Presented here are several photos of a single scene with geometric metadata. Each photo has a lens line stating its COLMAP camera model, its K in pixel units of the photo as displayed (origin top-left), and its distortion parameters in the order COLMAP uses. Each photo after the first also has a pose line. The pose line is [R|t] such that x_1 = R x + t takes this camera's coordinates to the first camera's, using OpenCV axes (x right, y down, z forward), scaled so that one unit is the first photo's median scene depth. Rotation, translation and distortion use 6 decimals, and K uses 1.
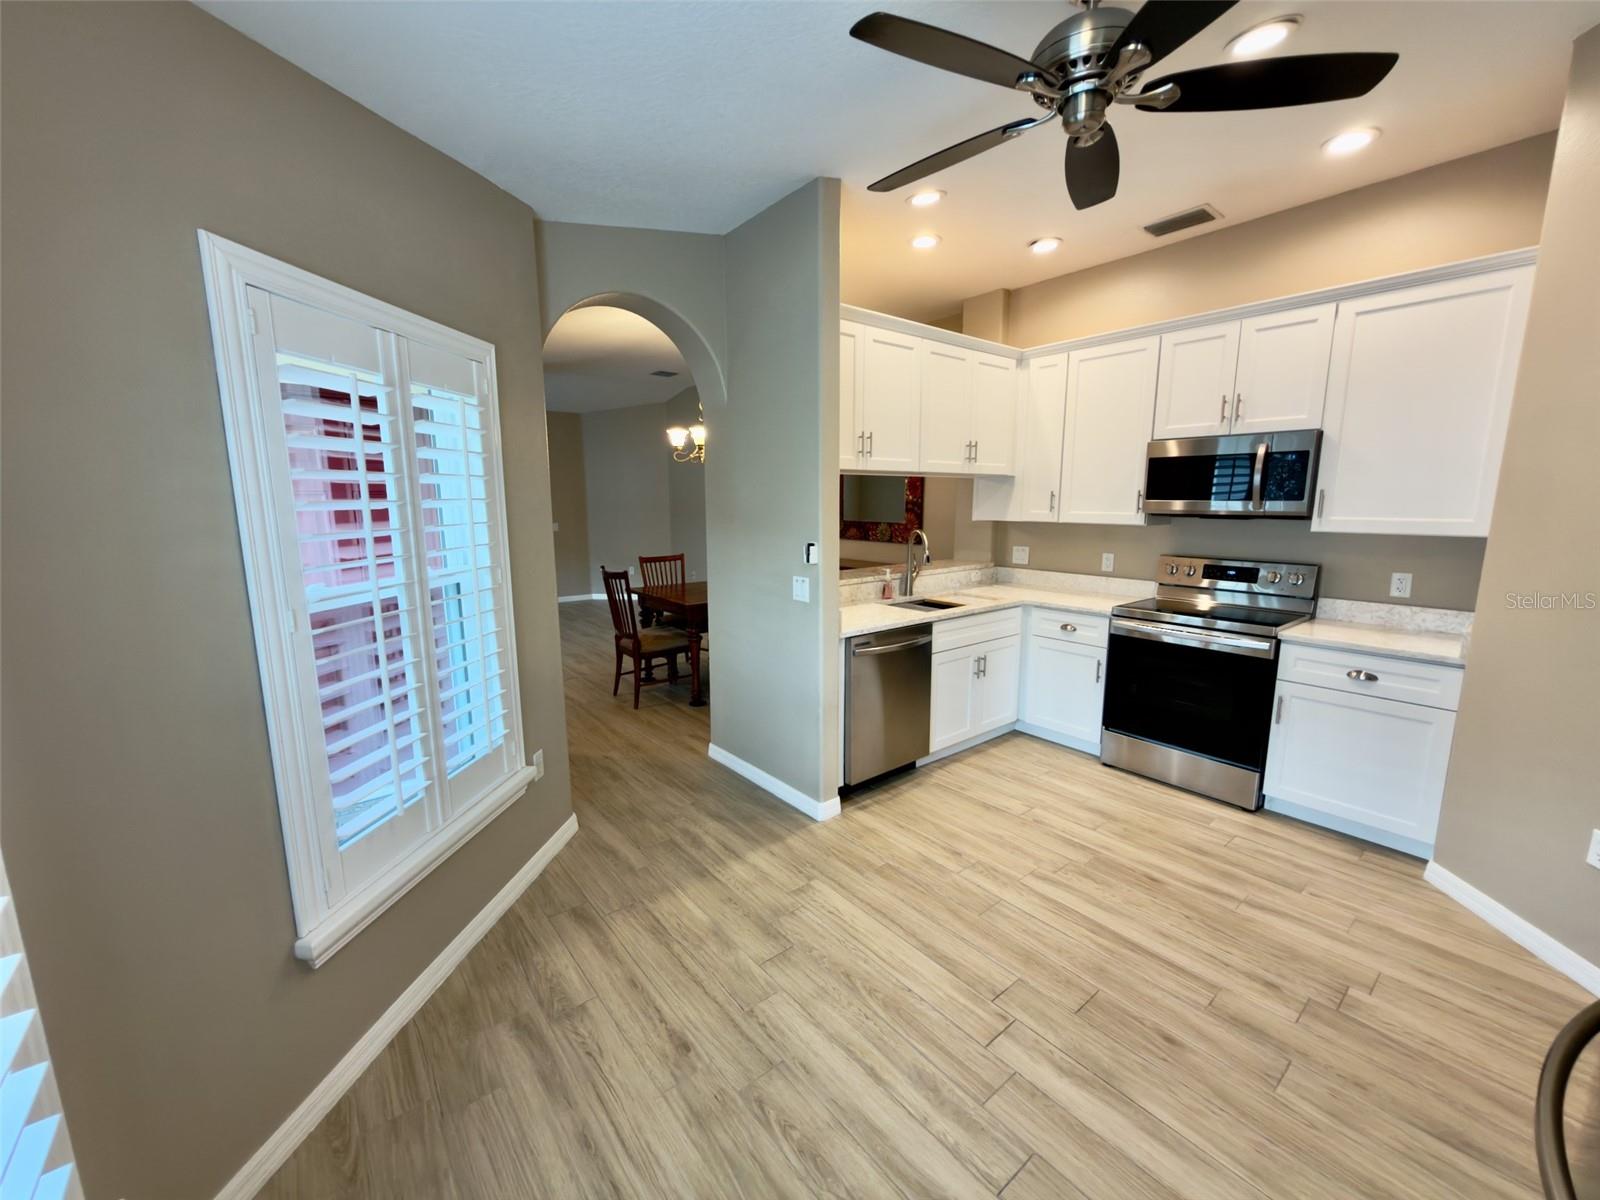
lens RADIAL K [[637.5, 0, 799.8], [0, 637.5, 601.8], [0, 0, 1]] dist [0.000770, 0.000270]
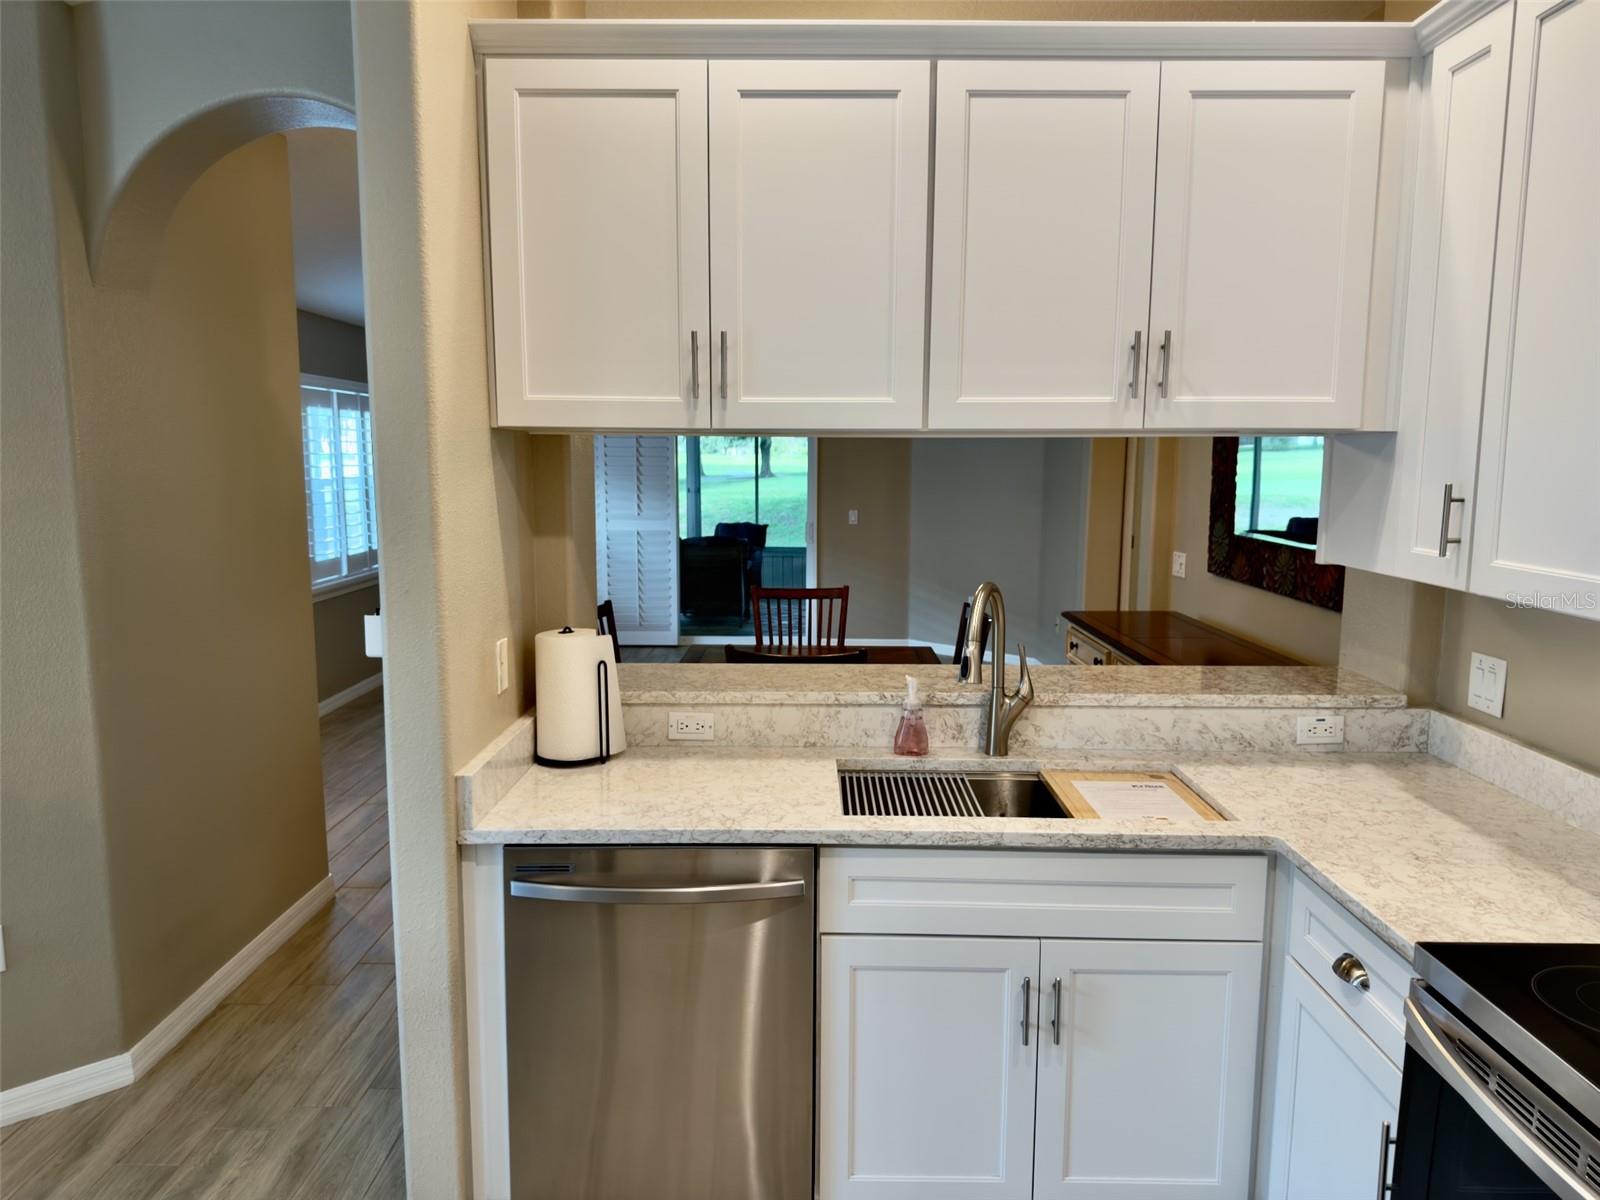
lens RADIAL K [[1124.4, 0, 801.1], [0, 1124.4, 607.3], [0, 0, 1]] dist [0.133559, -0.220584]
pose [[0.776950, 0.090064, -0.623087, 0.603931], [-0.108482, 0.994063, 0.008416, -0.110192], [0.620146, 0.061055, 0.782107, 0.498396]]
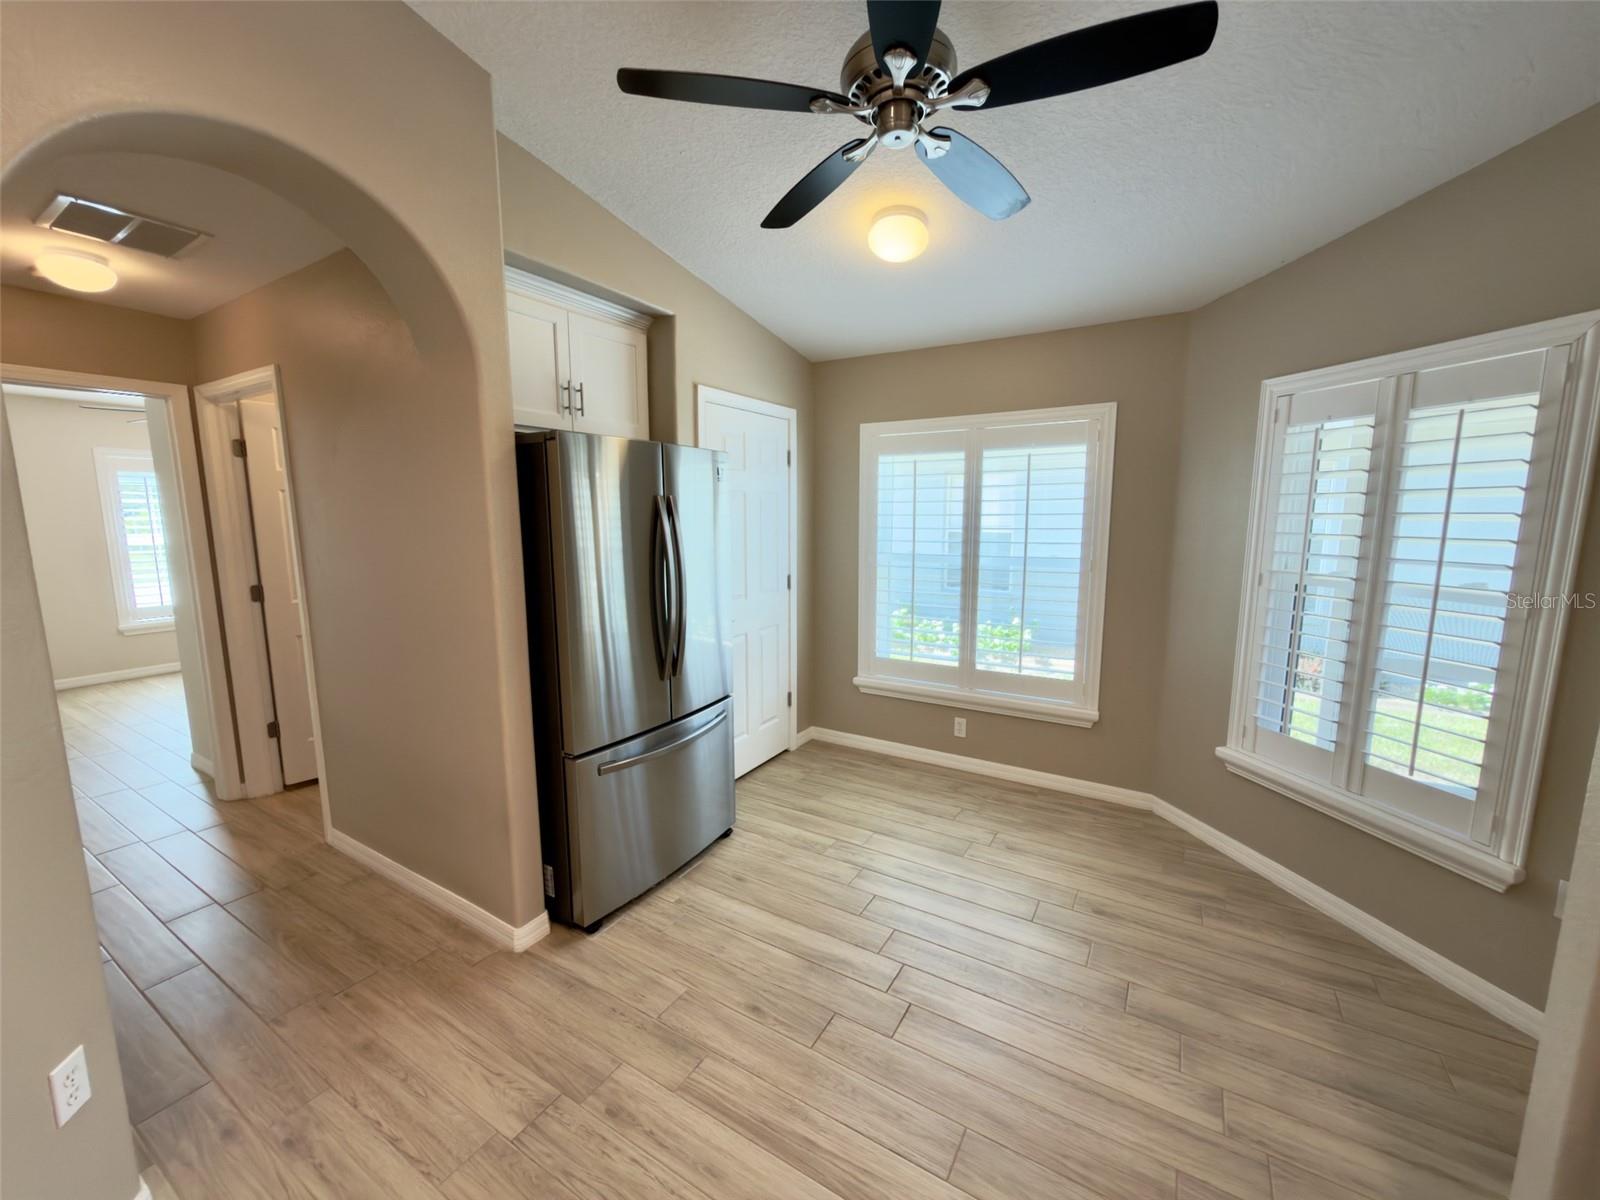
lens RADIAL K [[637.5, 0, 799.8], [0, 637.5, 601.8], [0, 0, 1]] dist [0.000770, 0.000270]
pose [[-0.941272, 0.051914, -0.333634, 0.452432], [-0.050904, 0.954998, 0.292212, -0.163381], [0.333790, 0.292035, -0.896270, 0.973095]]
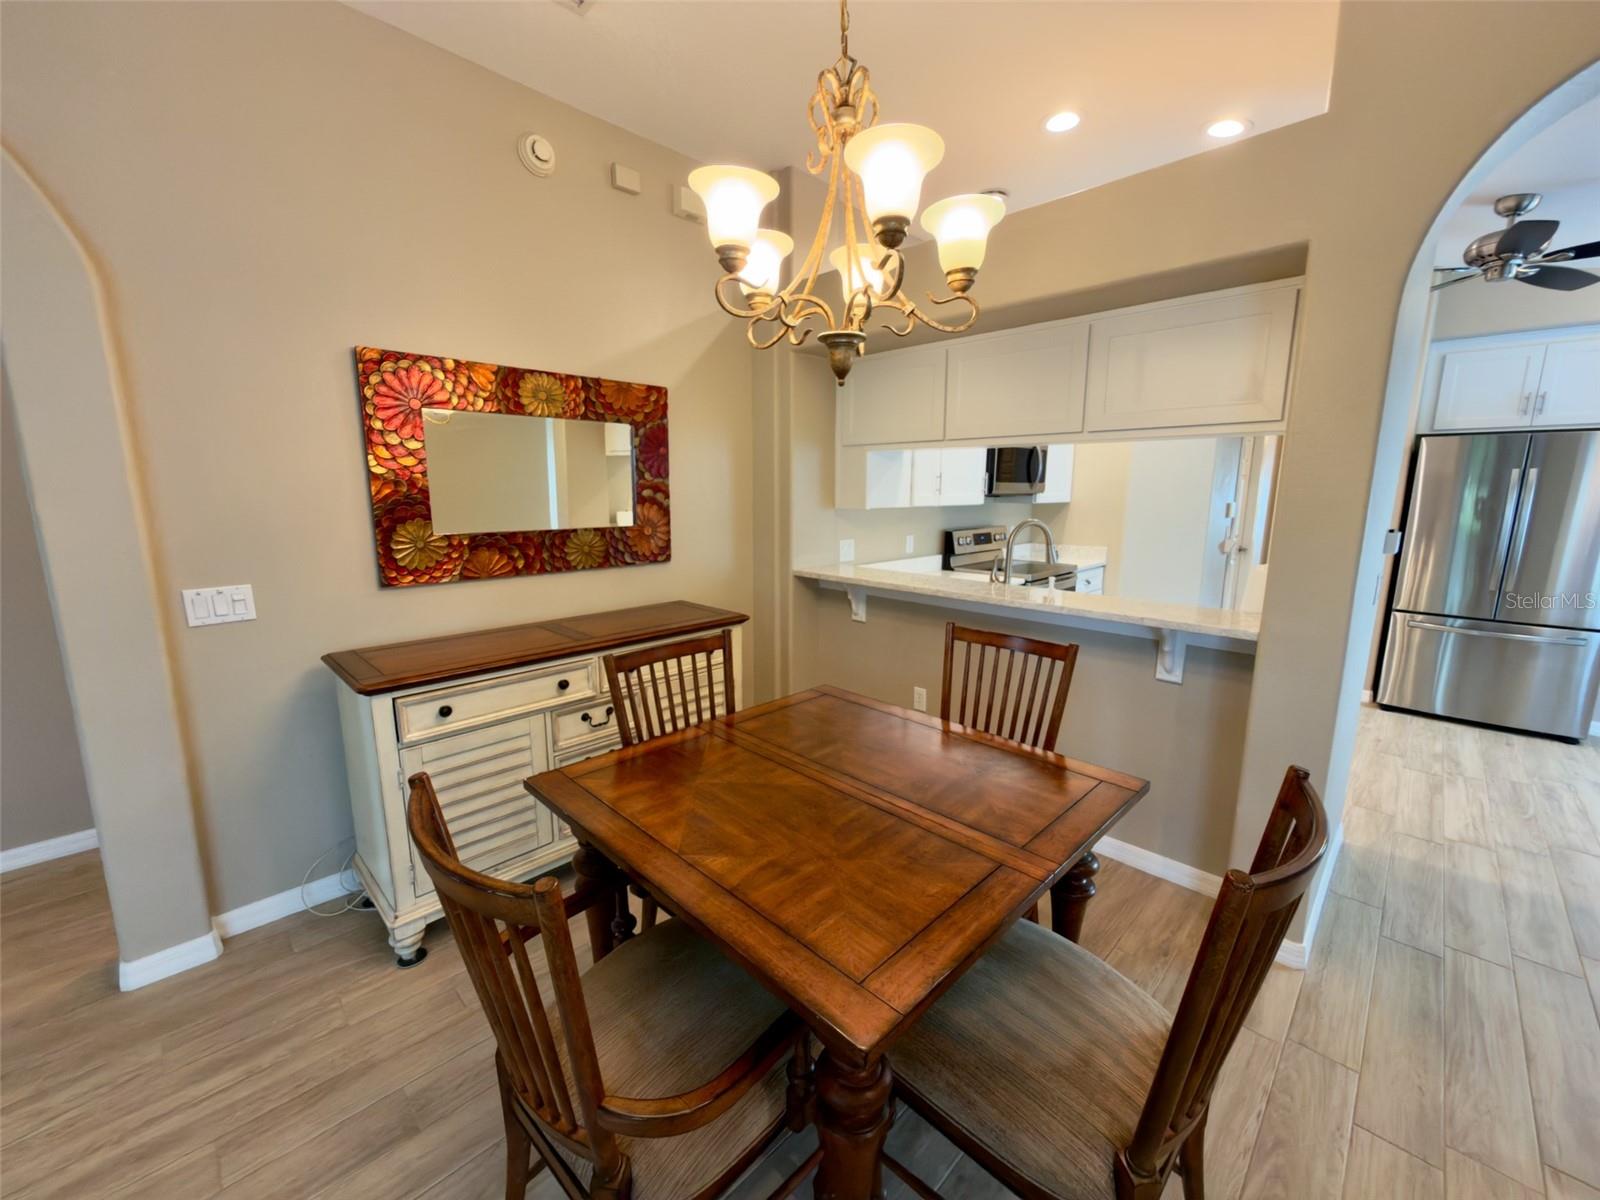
lens RADIAL K [[640.6, 0, 796.9], [0, 640.6, 596.0], [0, 0, 1]] dist [-0.000506, -0.000128]
pose [[-0.109532, -0.165541, 0.980101, -0.640481], [0.158125, 0.970576, 0.181603, -0.245588], [-0.981325, 0.174870, -0.080133, 1.595519]]
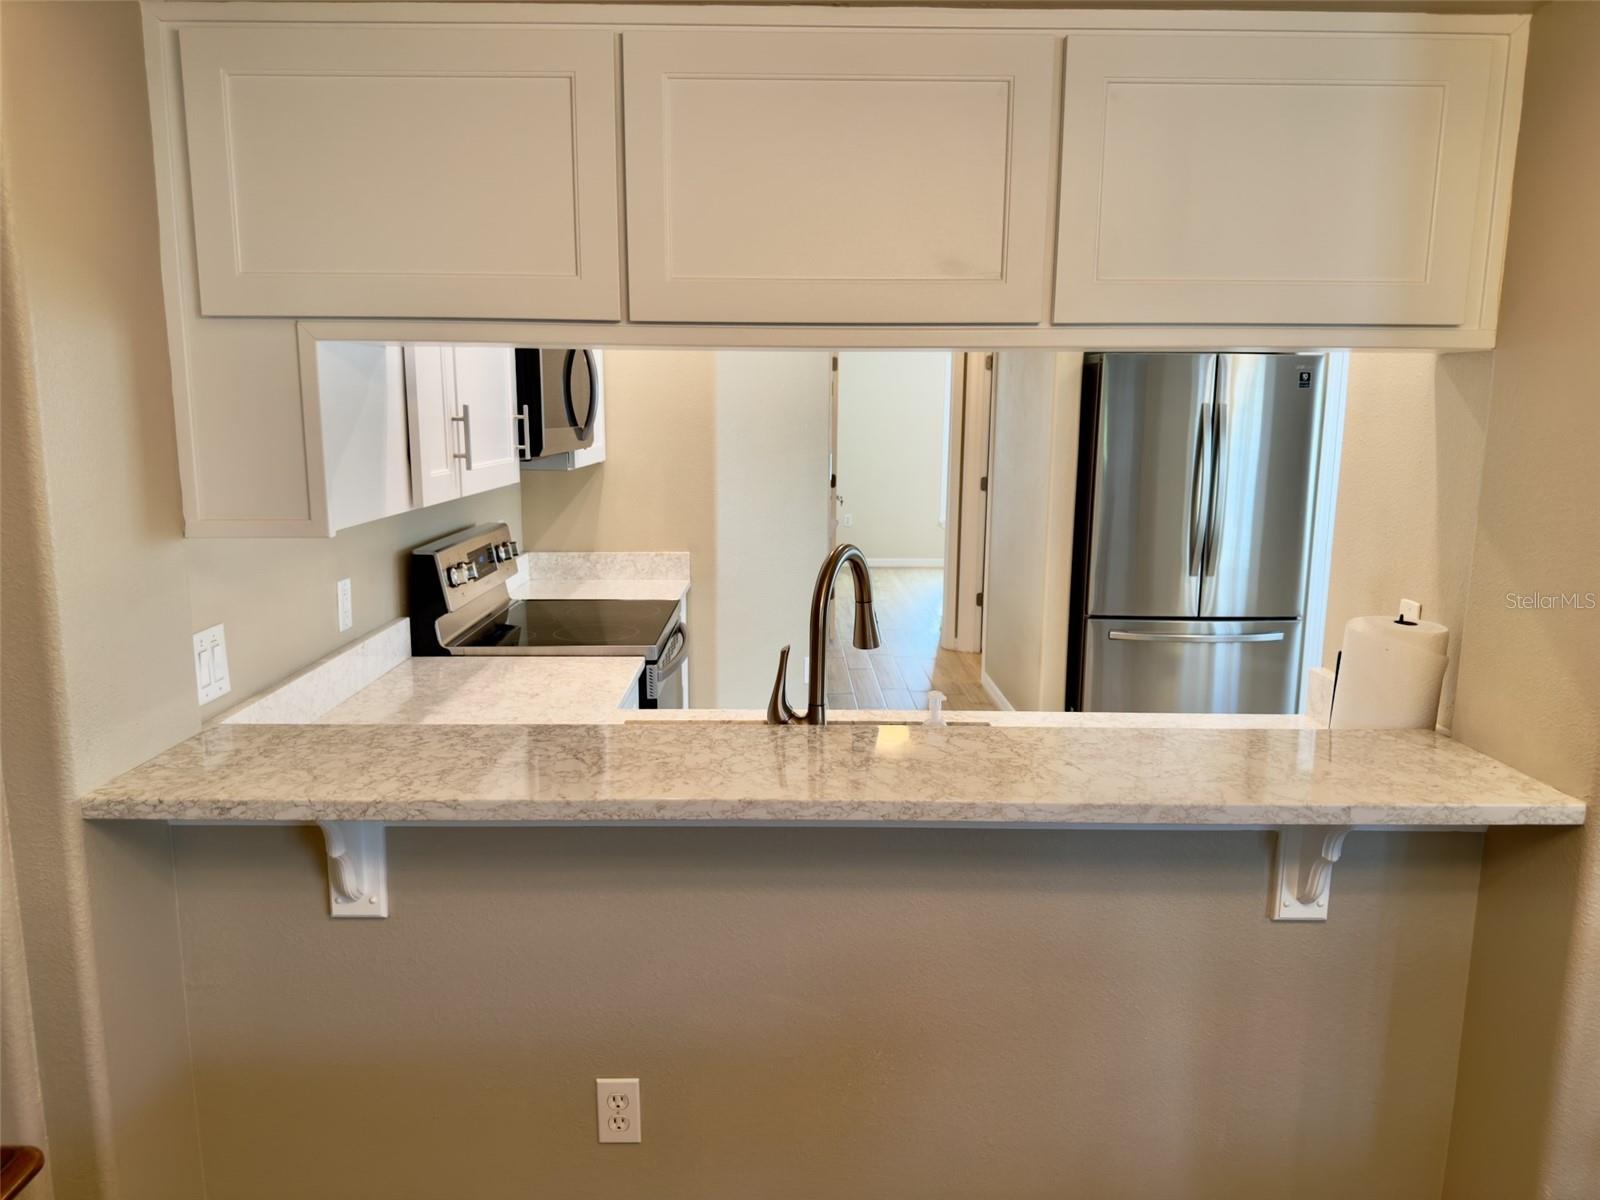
lens RADIAL K [[1124.4, 0, 801.1], [0, 1124.4, 607.3], [0, 0, 1]] dist [0.133559, -0.220584]
pose [[-0.789266, -0.111001, 0.603935, -0.132042], [0.092461, 0.950829, 0.295593, -0.283810], [-0.607050, 0.289142, -0.740194, 1.654395]]
